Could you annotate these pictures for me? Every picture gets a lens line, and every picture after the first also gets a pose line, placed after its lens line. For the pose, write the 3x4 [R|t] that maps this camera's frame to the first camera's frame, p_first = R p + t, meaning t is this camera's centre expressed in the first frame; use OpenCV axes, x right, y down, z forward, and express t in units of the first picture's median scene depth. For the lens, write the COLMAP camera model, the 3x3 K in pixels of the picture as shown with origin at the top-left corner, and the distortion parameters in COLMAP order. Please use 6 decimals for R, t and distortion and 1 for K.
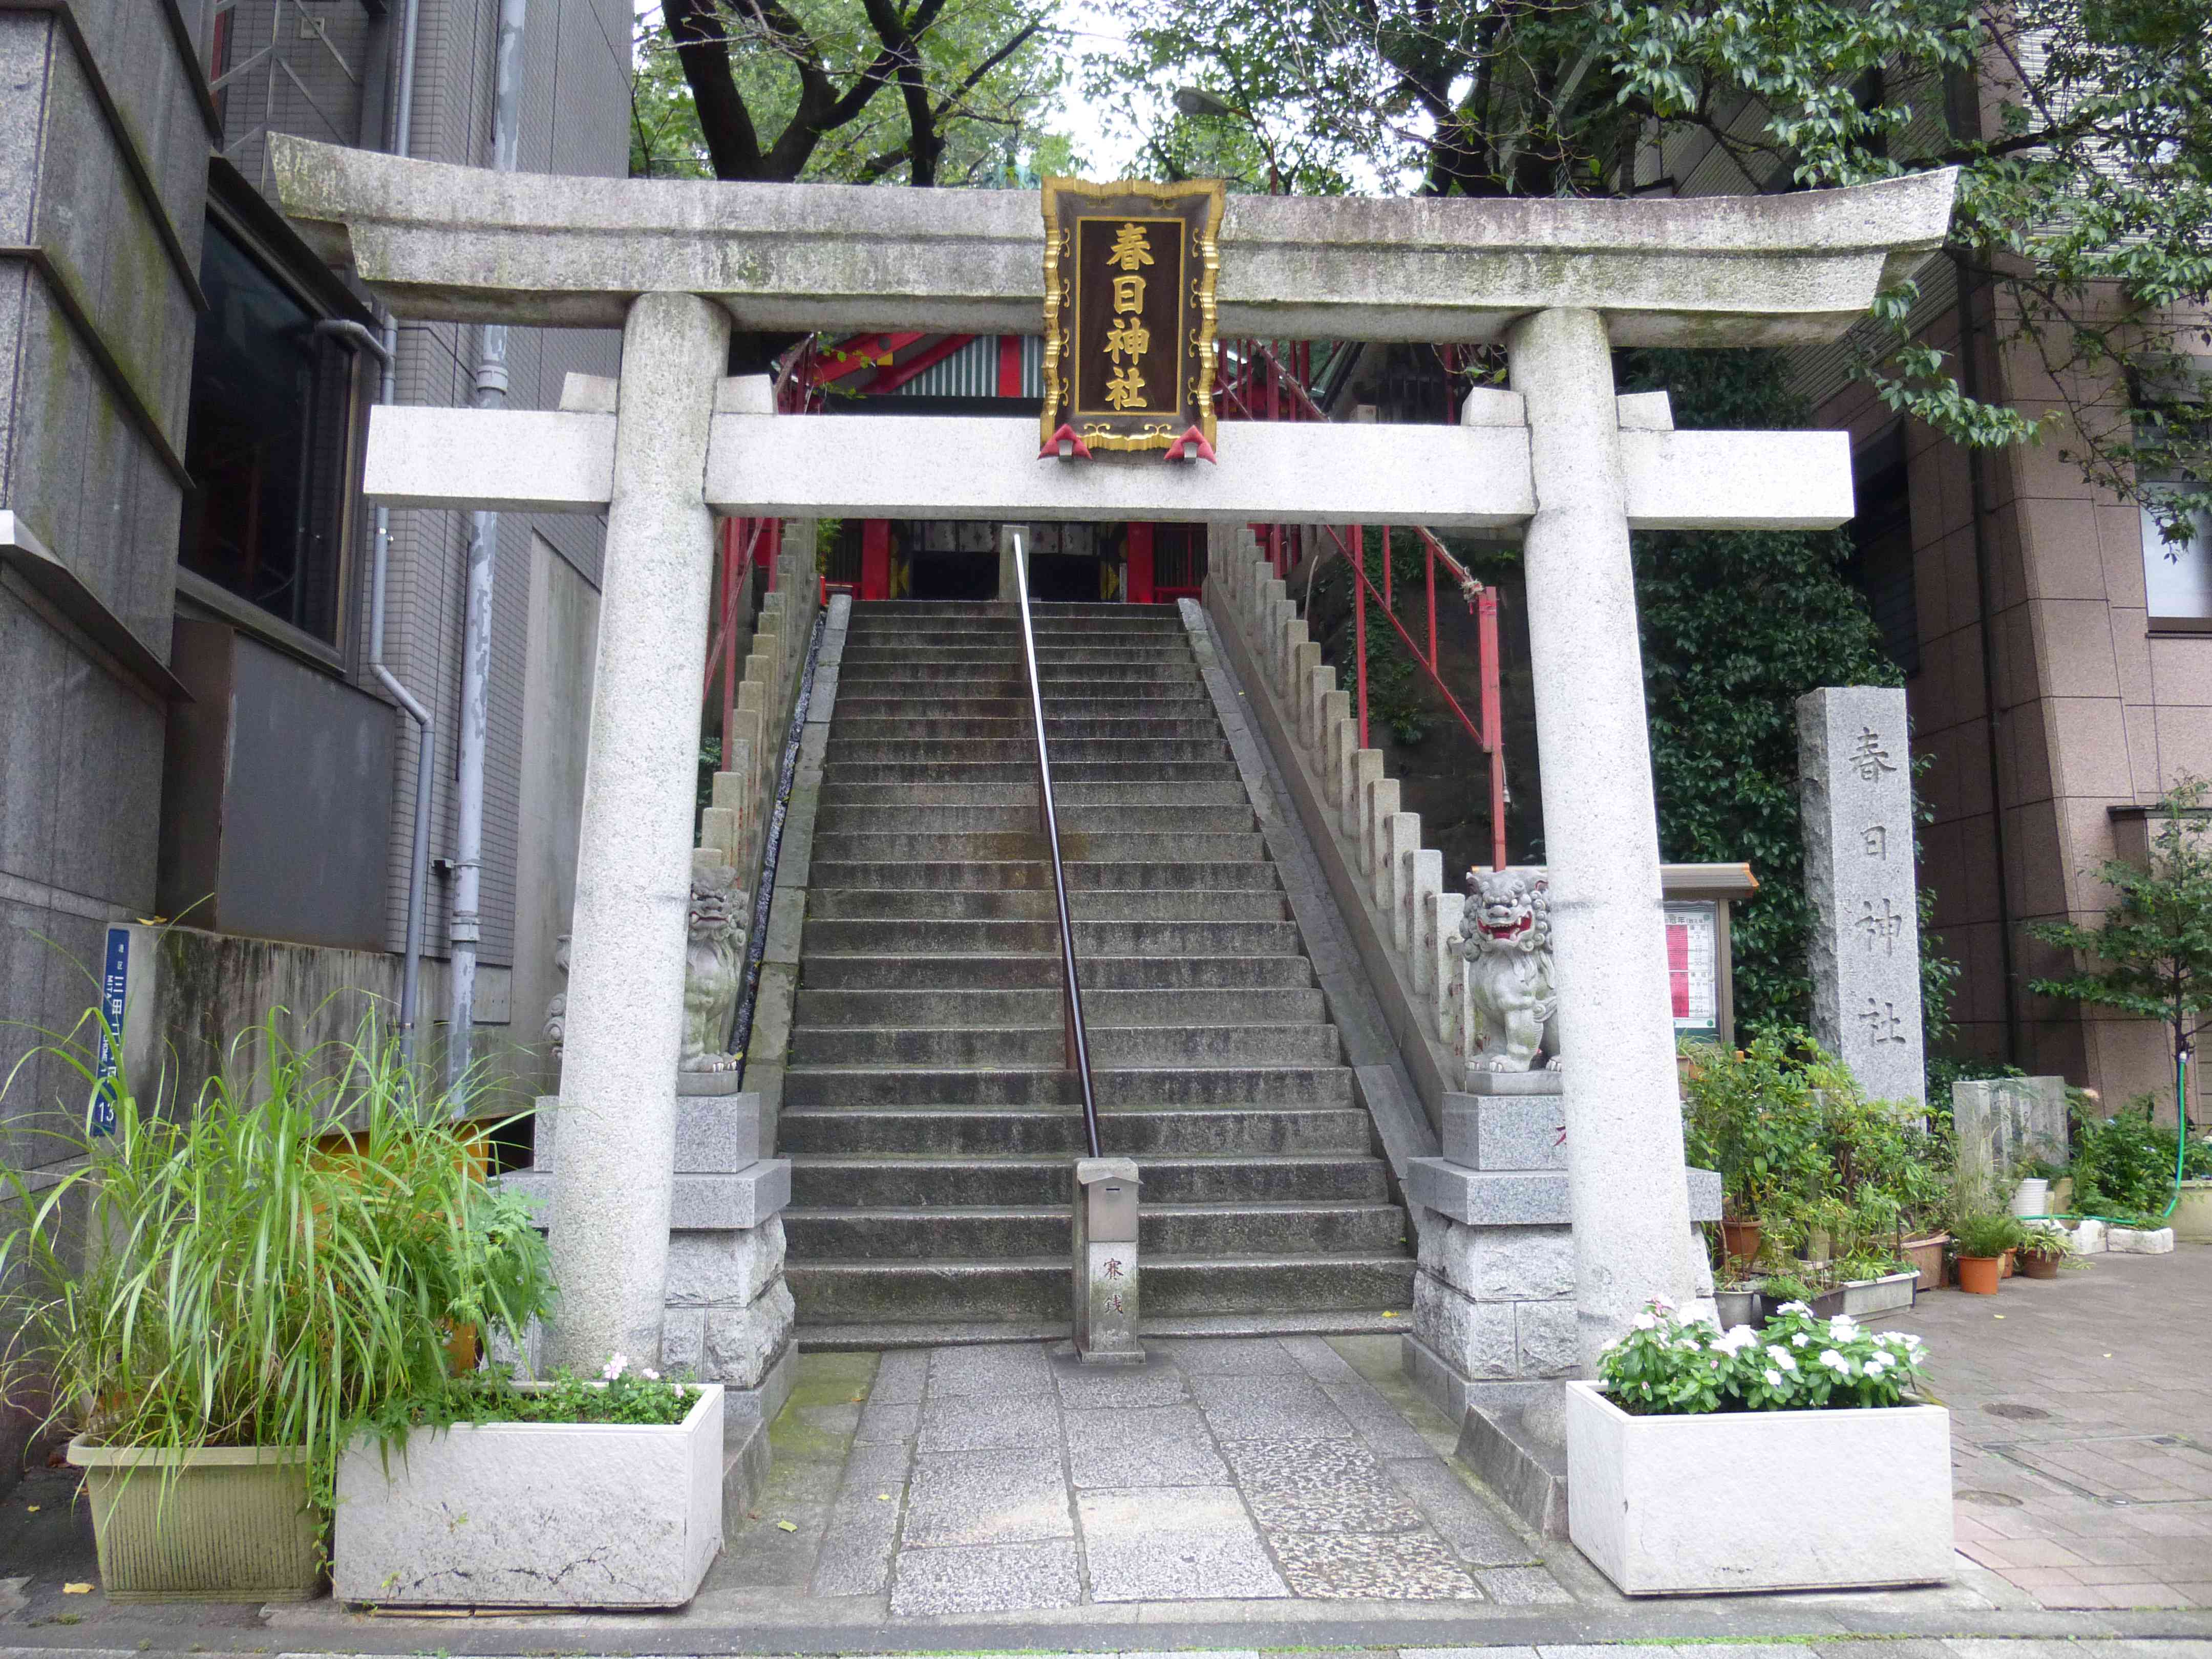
lens RADIAL K [[1652.6, 0, 1106.0], [0, 1652.6, 854.3], [0, 0, 1]] dist [-0.053704, 0.028417]
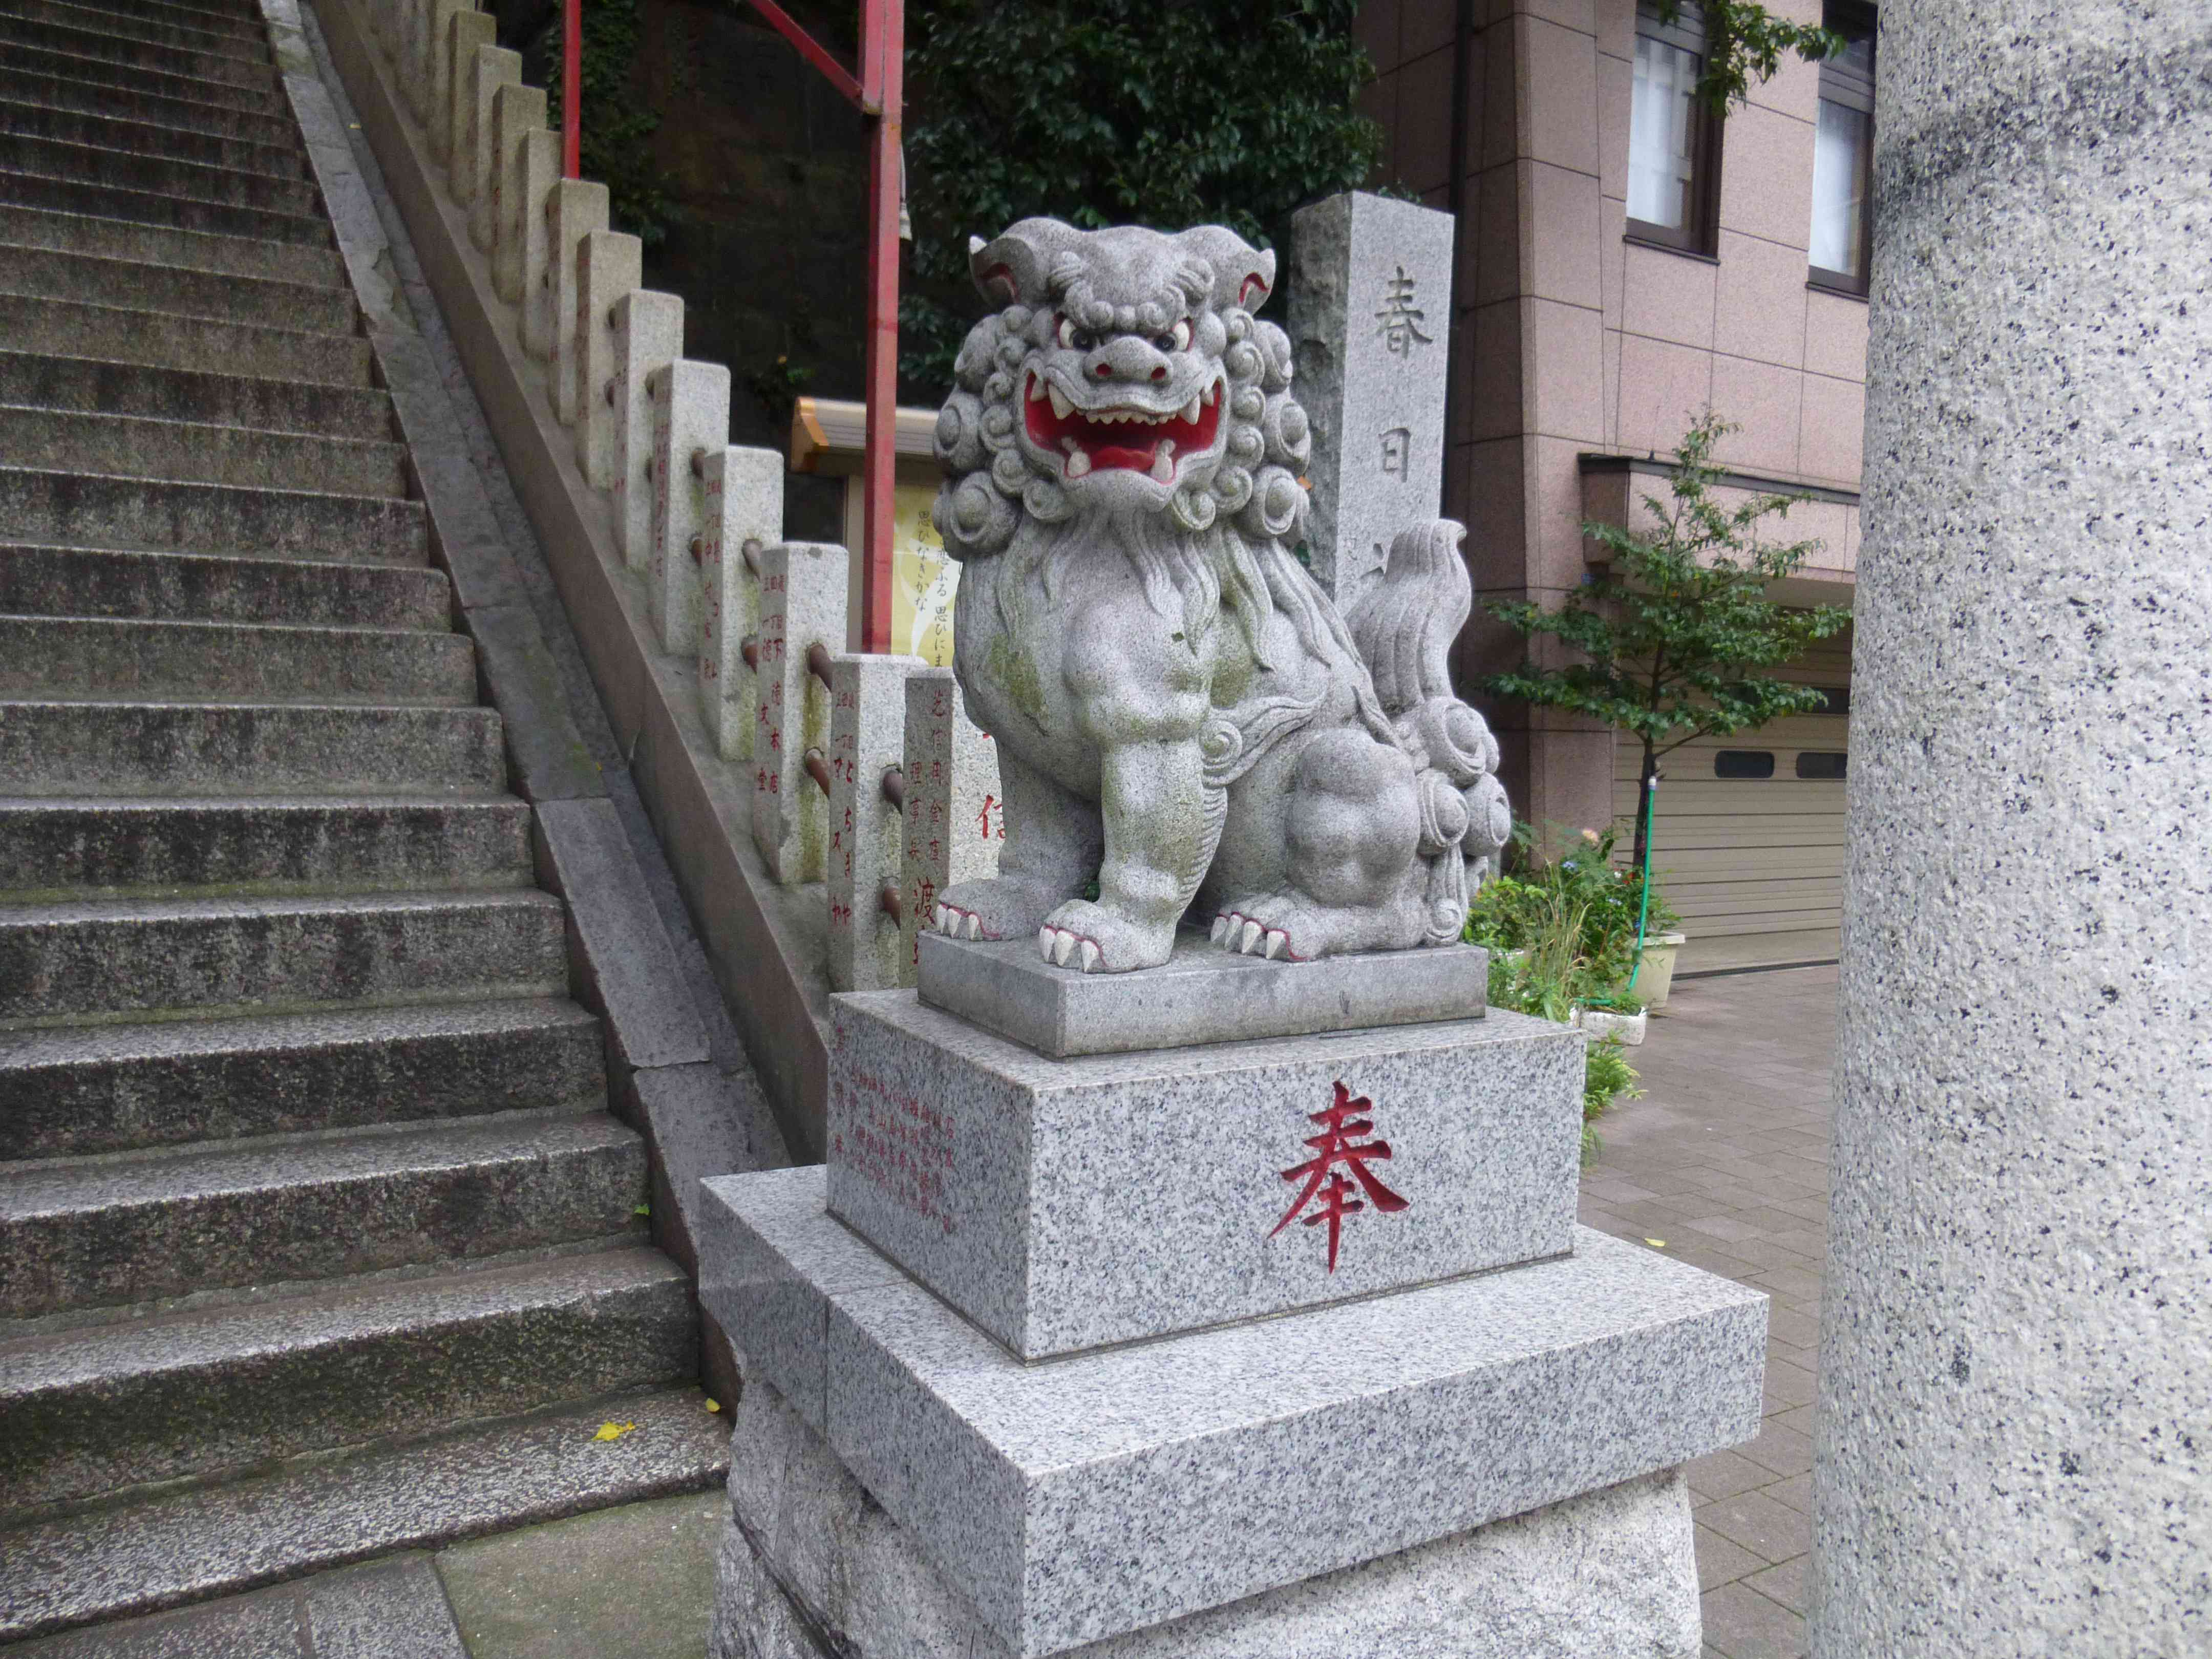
lens RADIAL K [[1652.6, 0, 1106.0], [0, 1652.6, 854.3], [0, 0, 1]] dist [-0.053704, 0.028417]
pose [[0.886746, -0.009061, 0.462168, 0.073687], [-0.085883, 0.979171, 0.183979, 0.040195], [-0.454208, -0.202835, 0.867498, 0.485171]]
